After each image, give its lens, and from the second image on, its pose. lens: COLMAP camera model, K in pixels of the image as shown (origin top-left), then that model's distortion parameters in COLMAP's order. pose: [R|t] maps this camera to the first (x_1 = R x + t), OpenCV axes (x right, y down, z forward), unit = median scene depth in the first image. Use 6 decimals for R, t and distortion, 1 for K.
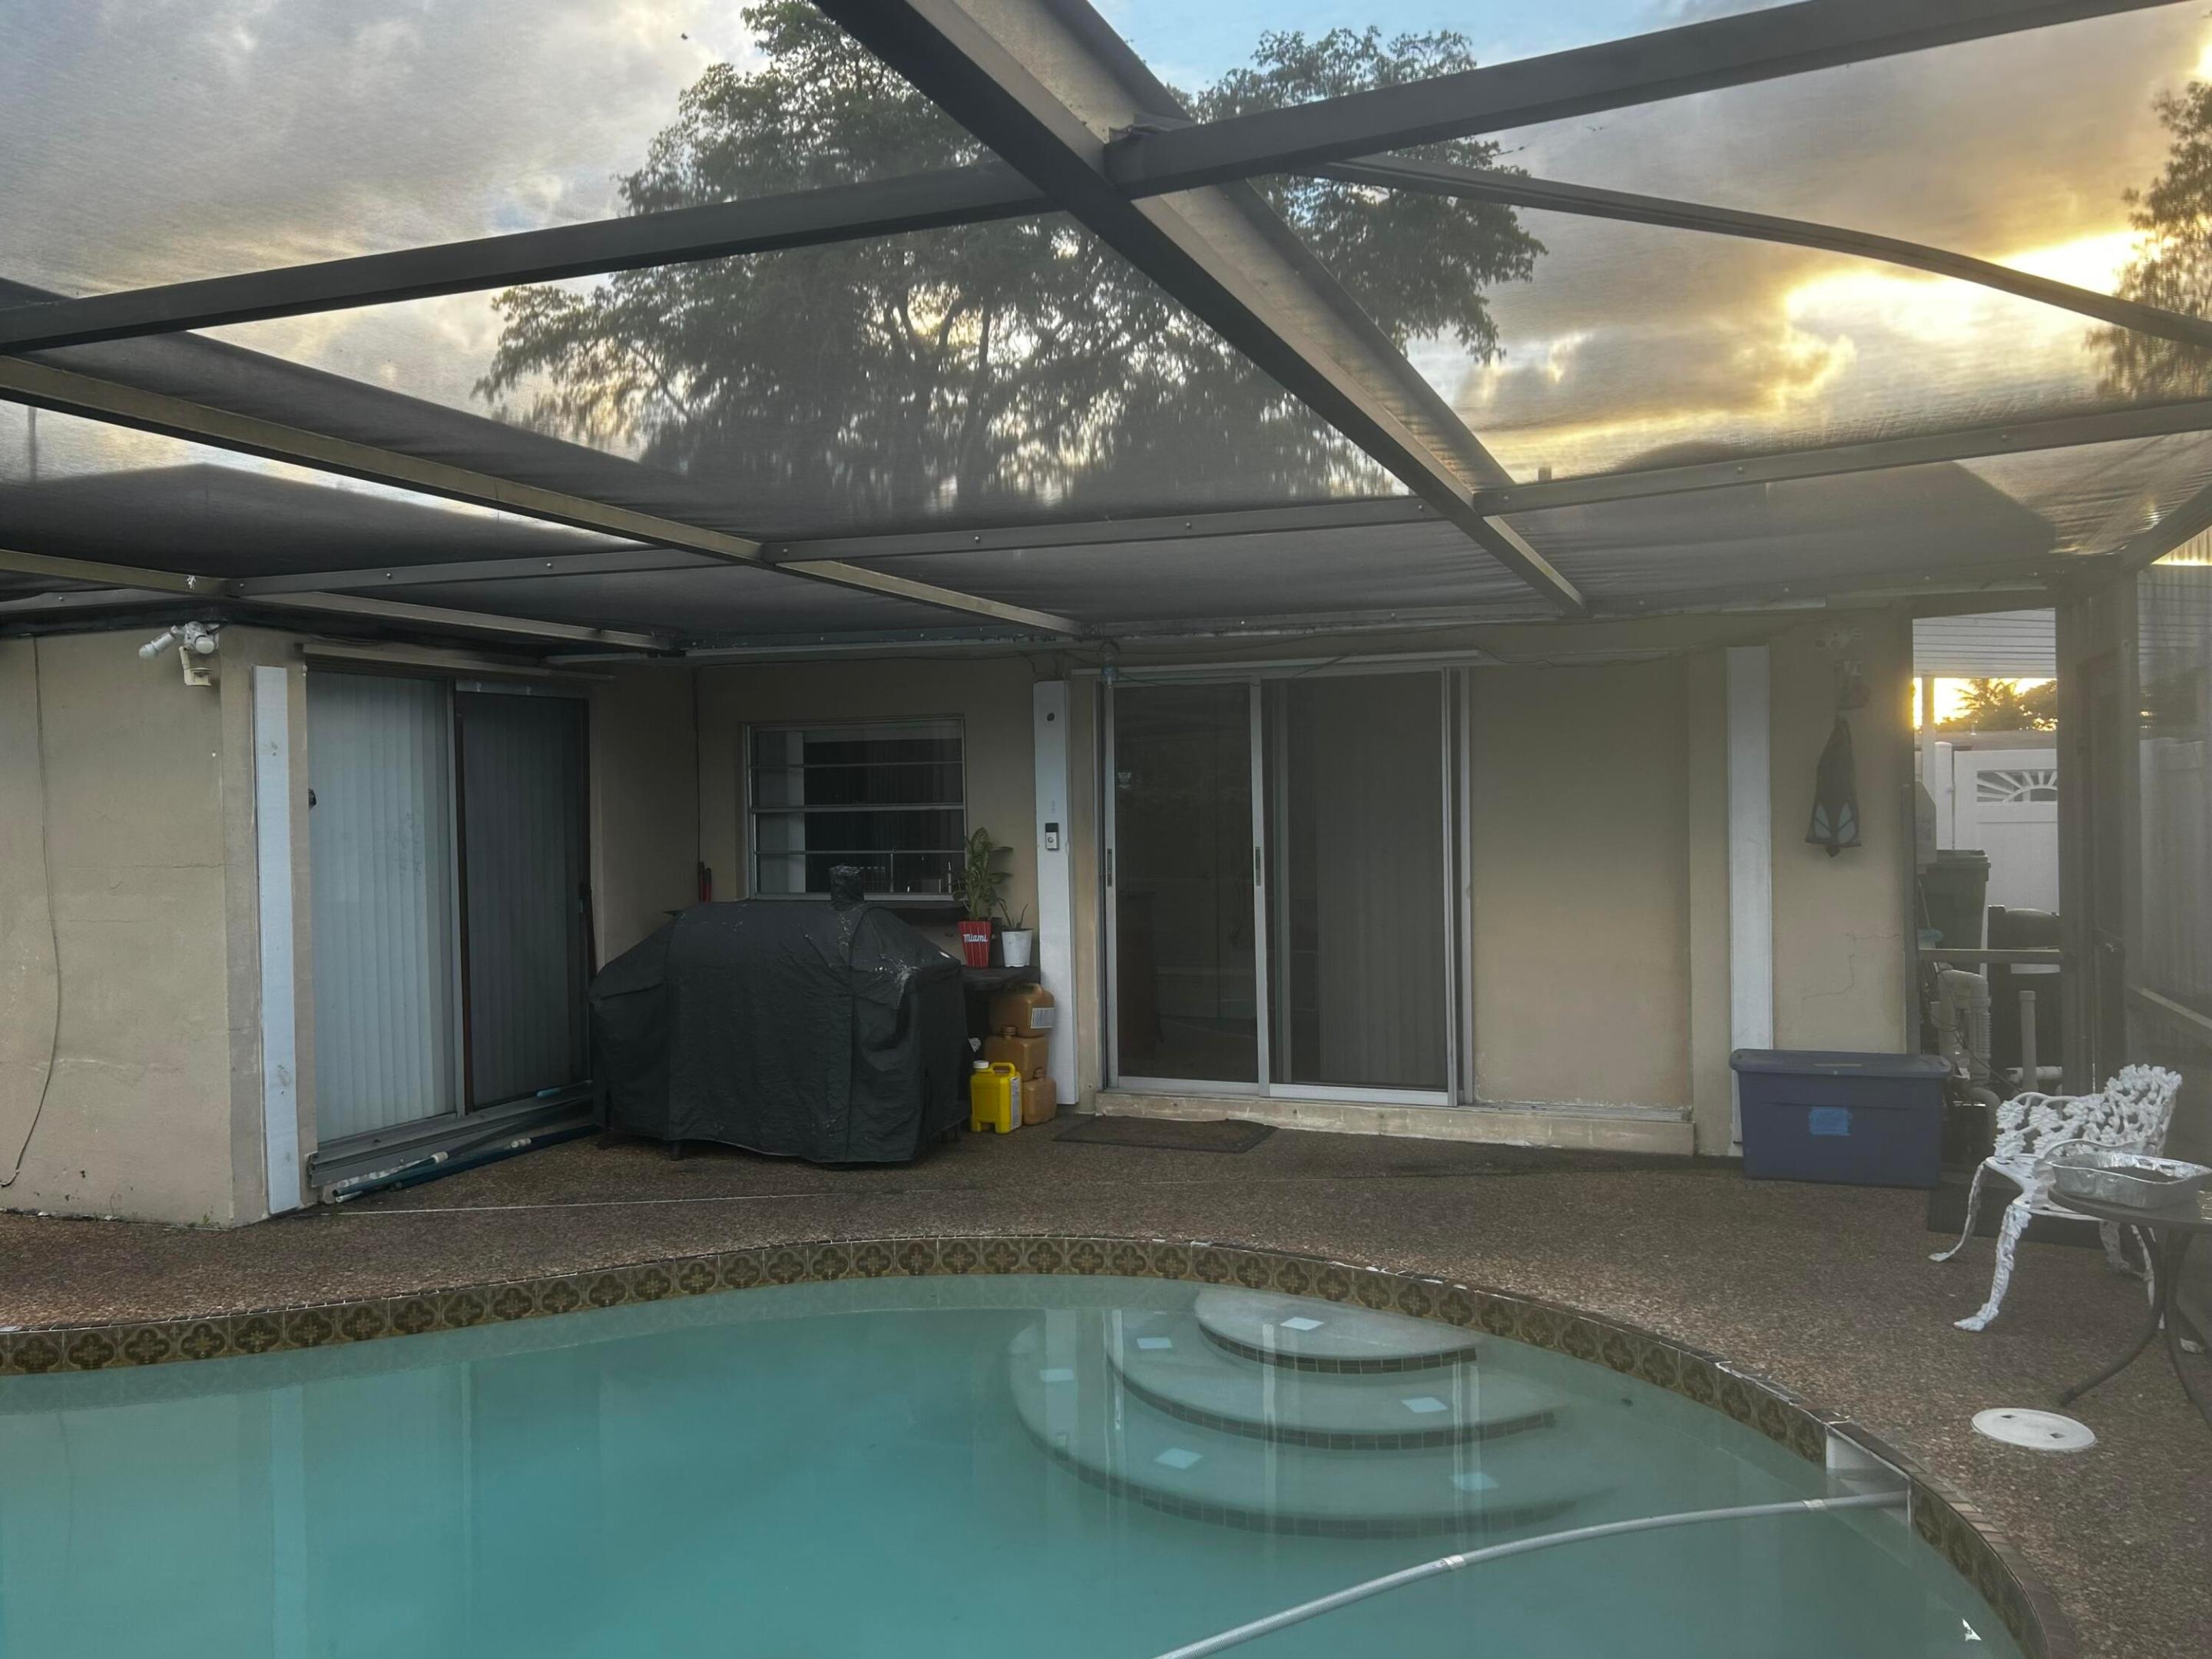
lens RADIAL K [[1803.8, 0, 1106.8], [0, 1803.8, 831.2], [0, 0, 1]] dist [-0.000813, -0.000572]
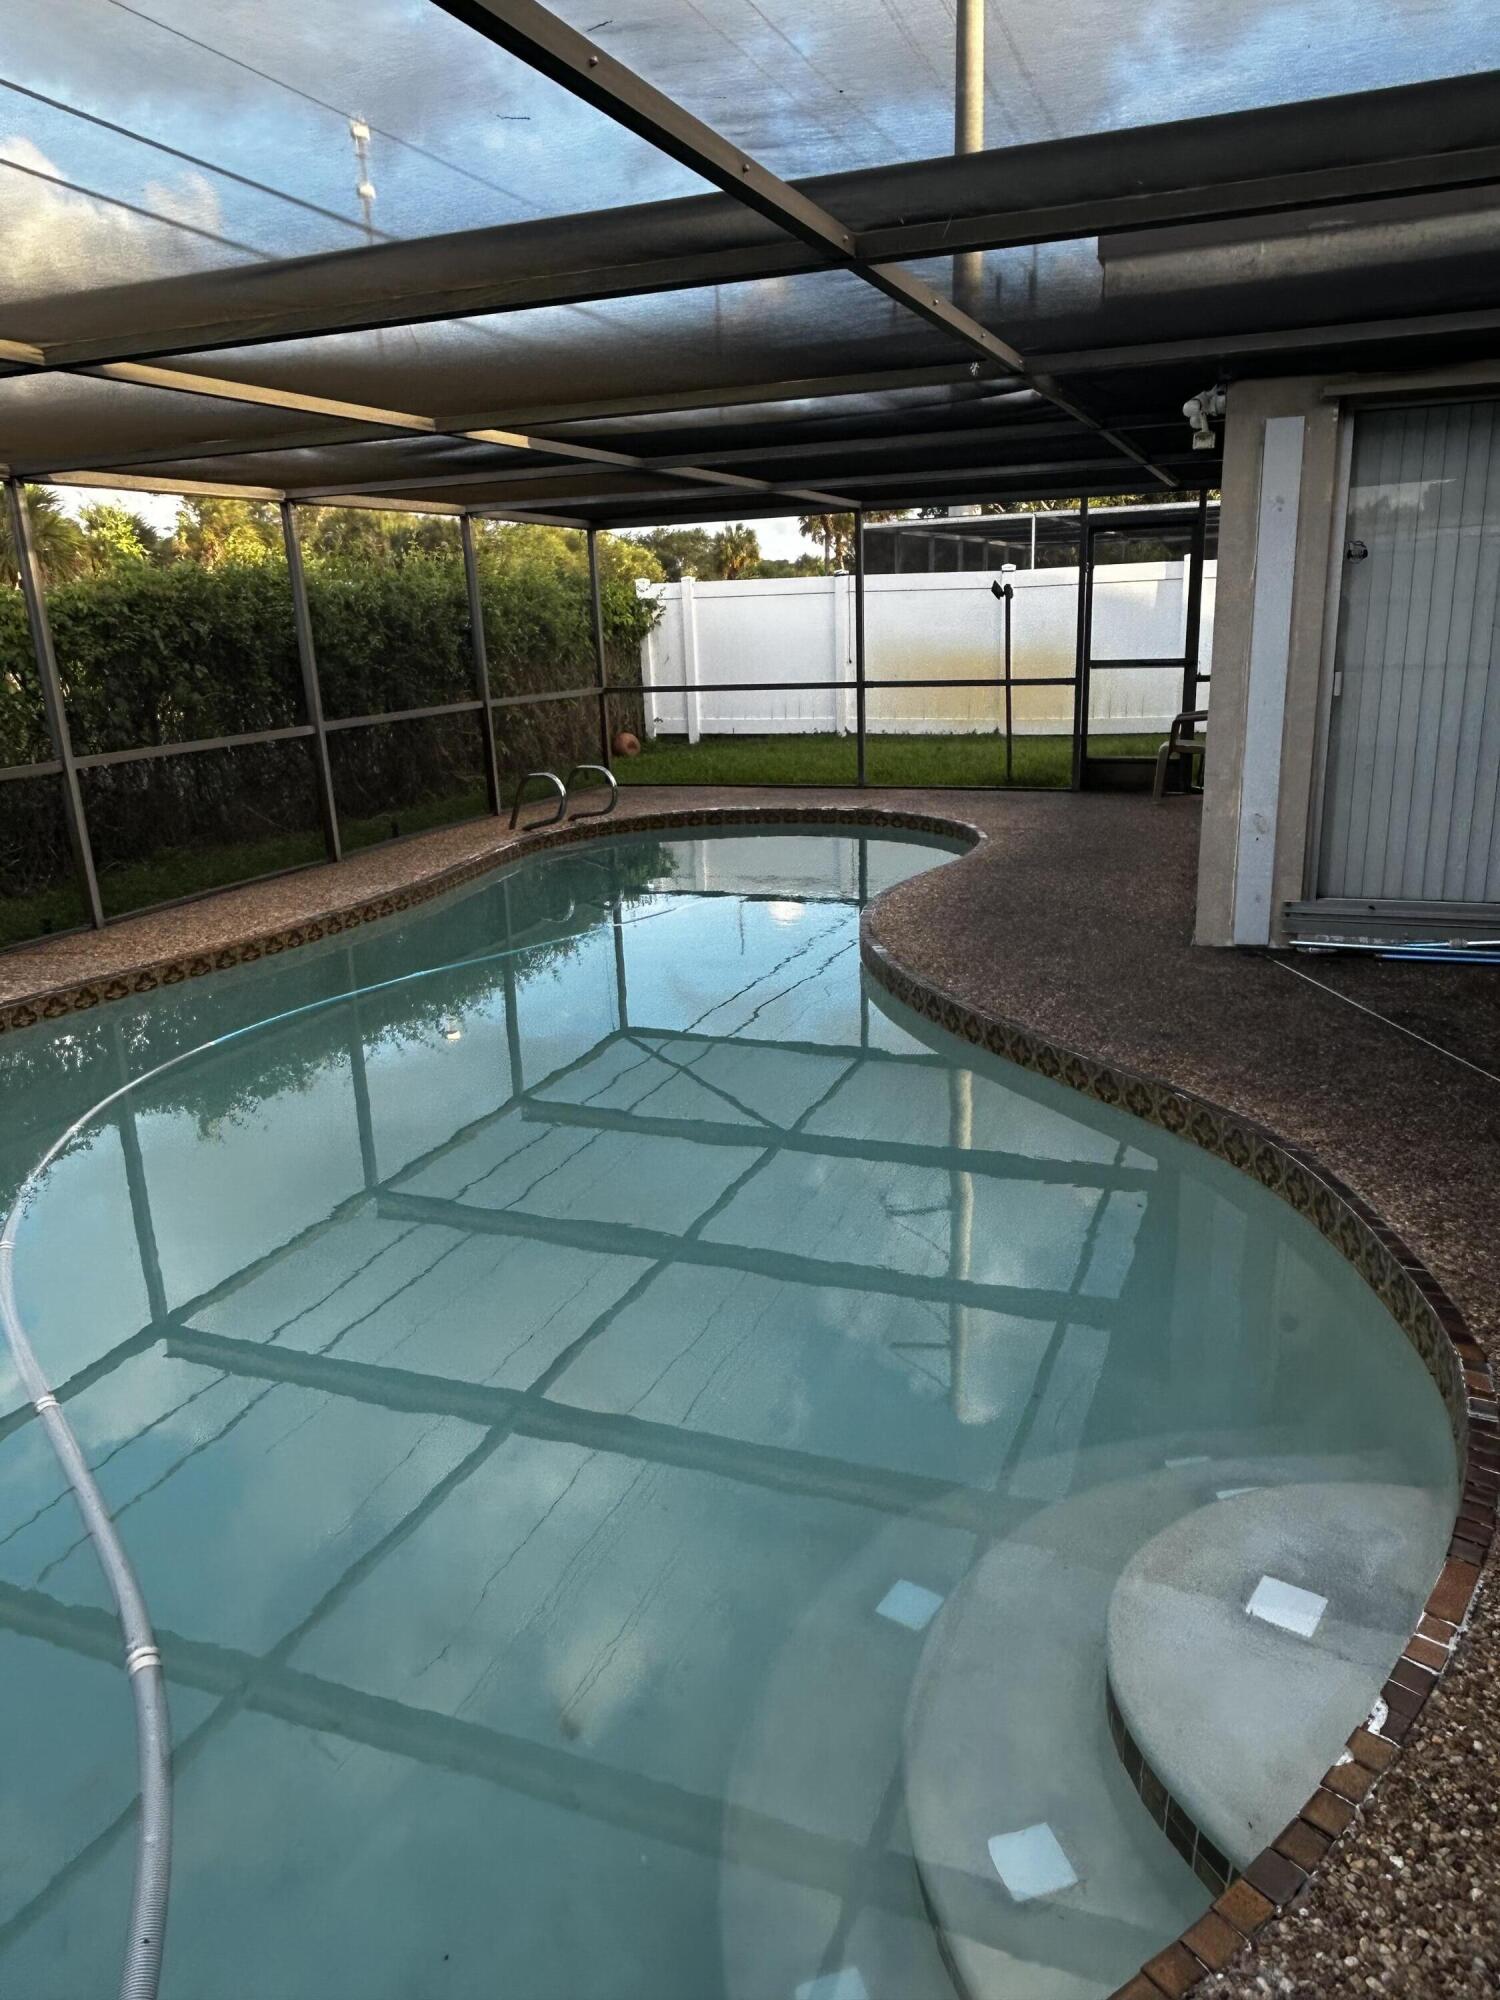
lens RADIAL K [[1352.5, 0, 752.3], [0, 1352.5, 996.1], [0, 0, 1]] dist [-0.000978, 0.000694]
pose [[-0.021731, 0.291401, -0.956354, 0.362097], [0.026642, 0.956409, 0.290812, -0.010181], [0.999409, -0.019160, -0.028547, 0.721656]]
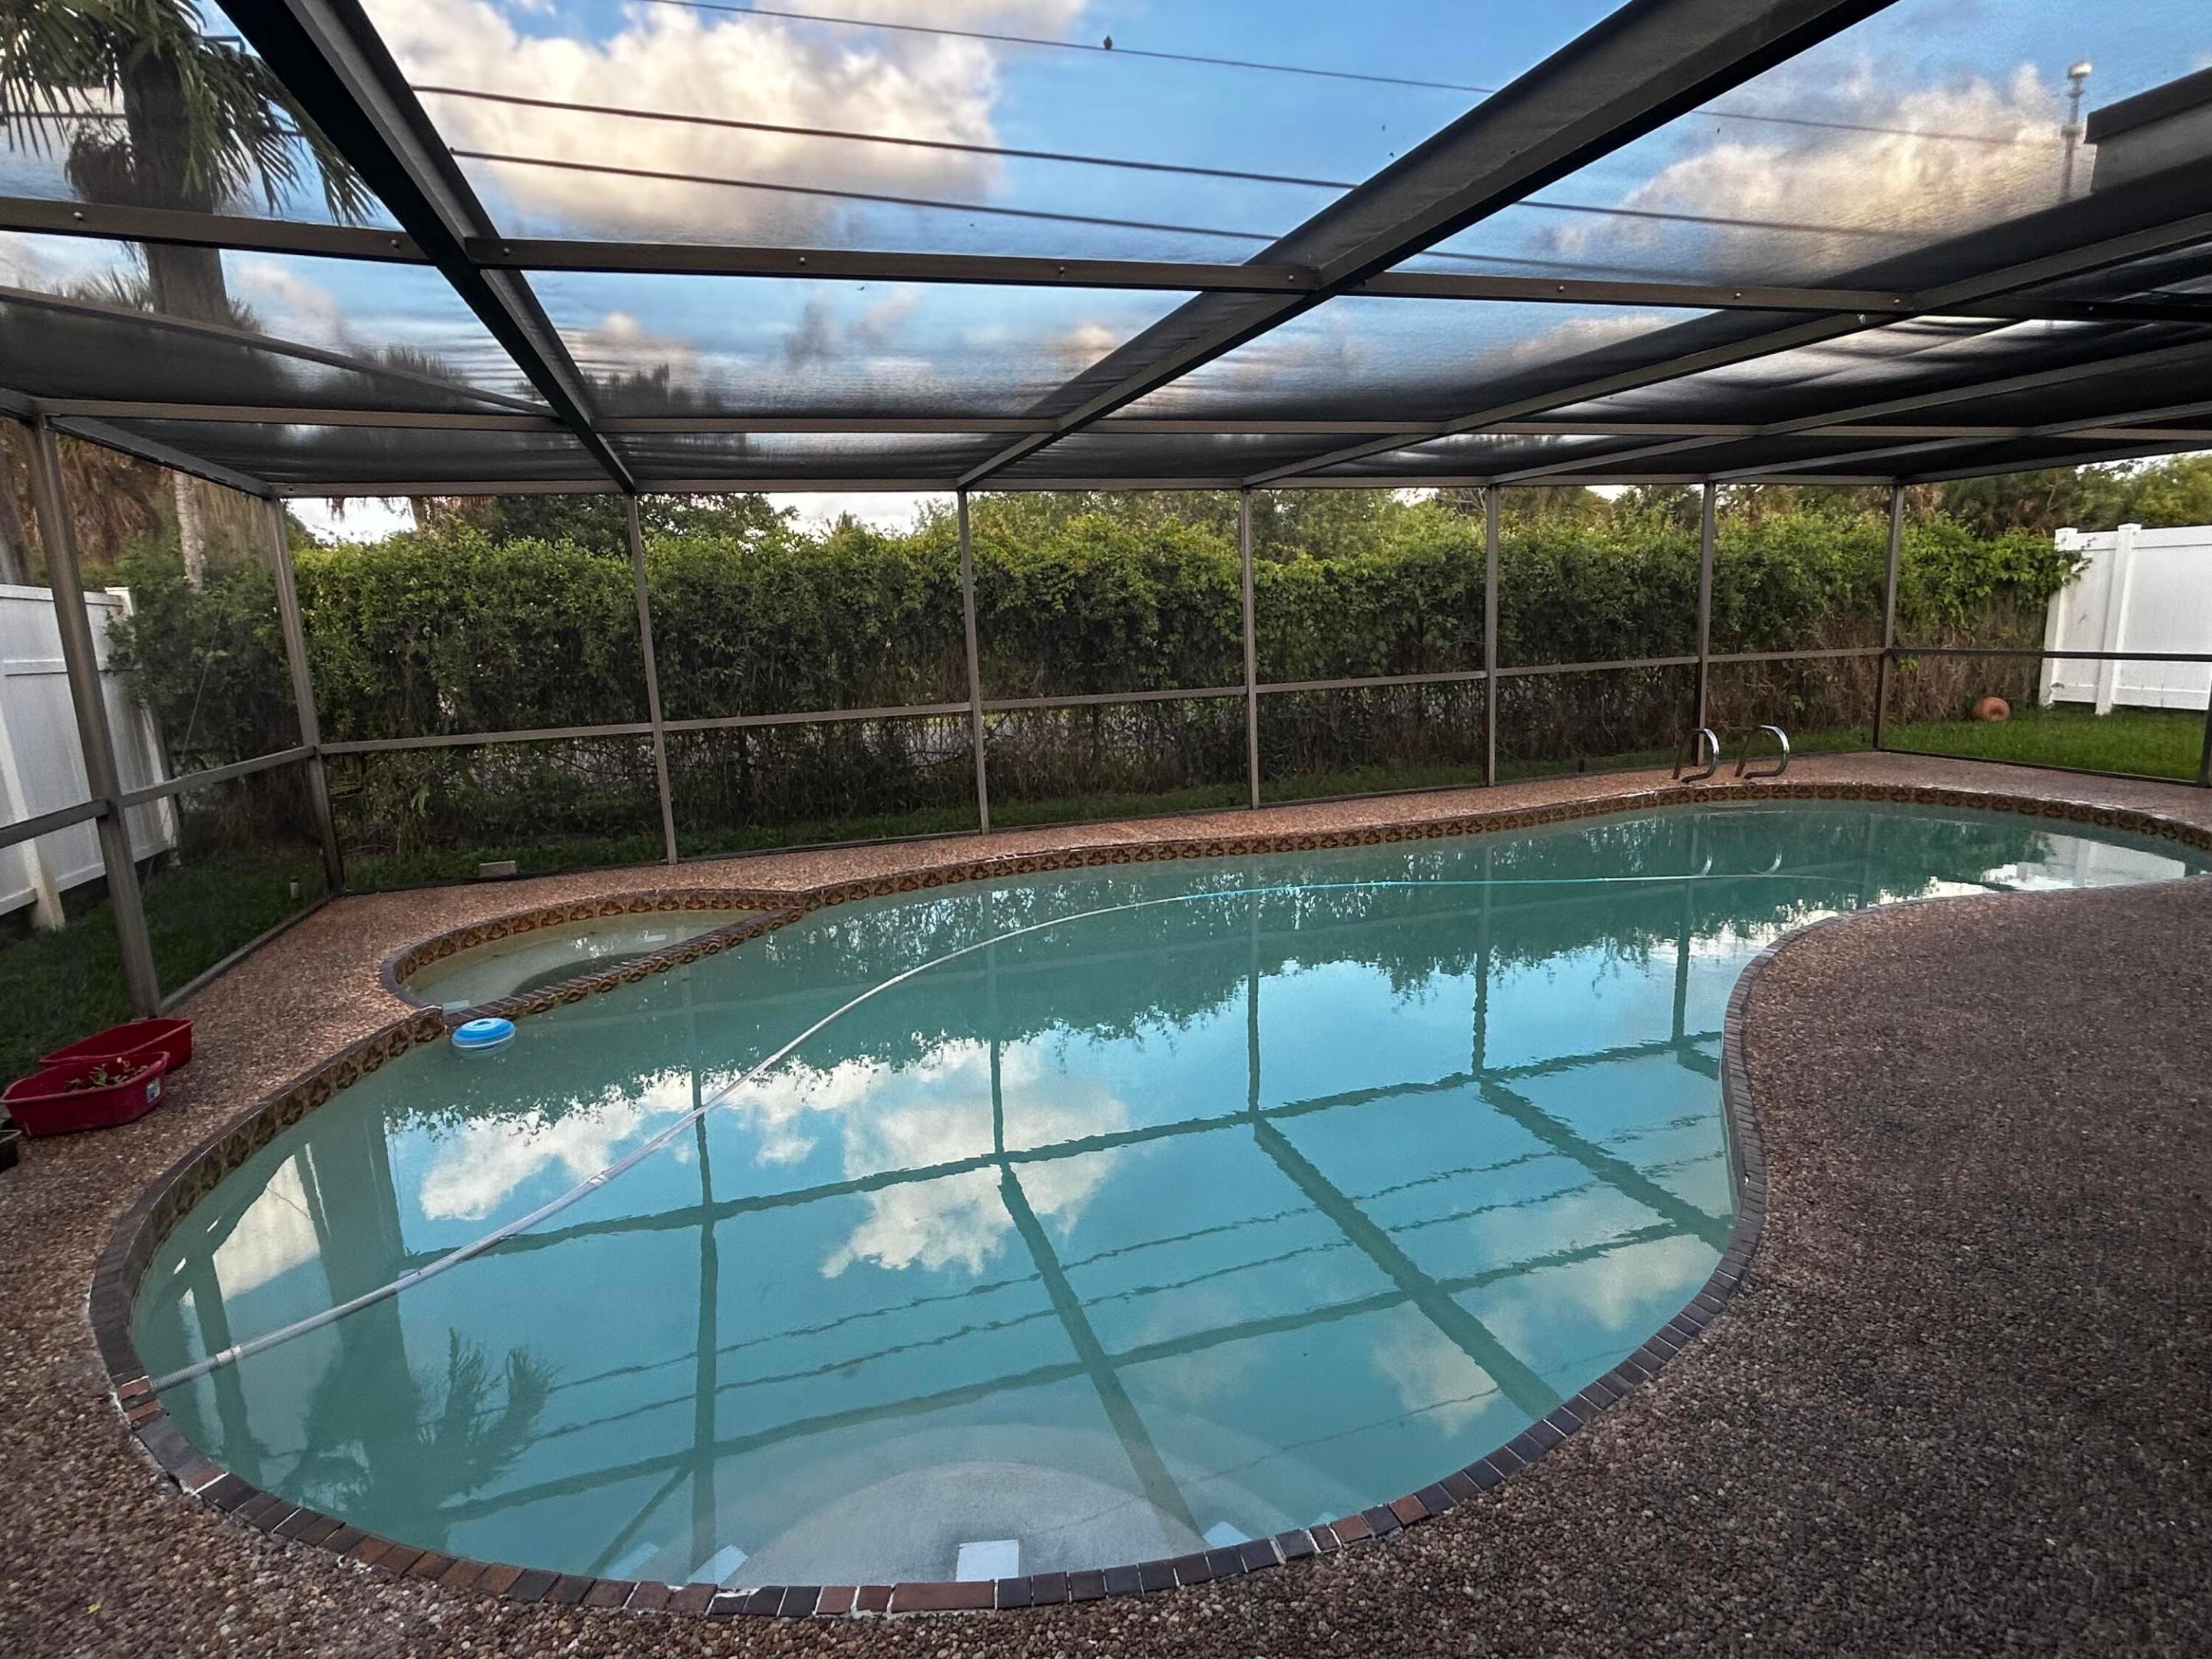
lens RADIAL K [[1165.4, 0, 1107.2], [0, 1165.4, 829.2], [0, 0, 1]] dist [-0.006610, -0.000078]
pose [[-0.778739, 0.164711, -0.605340, 0.207403], [0.043514, 0.976776, 0.209799, -0.014060], [0.625837, 0.137038, -0.767820, 1.073378]]
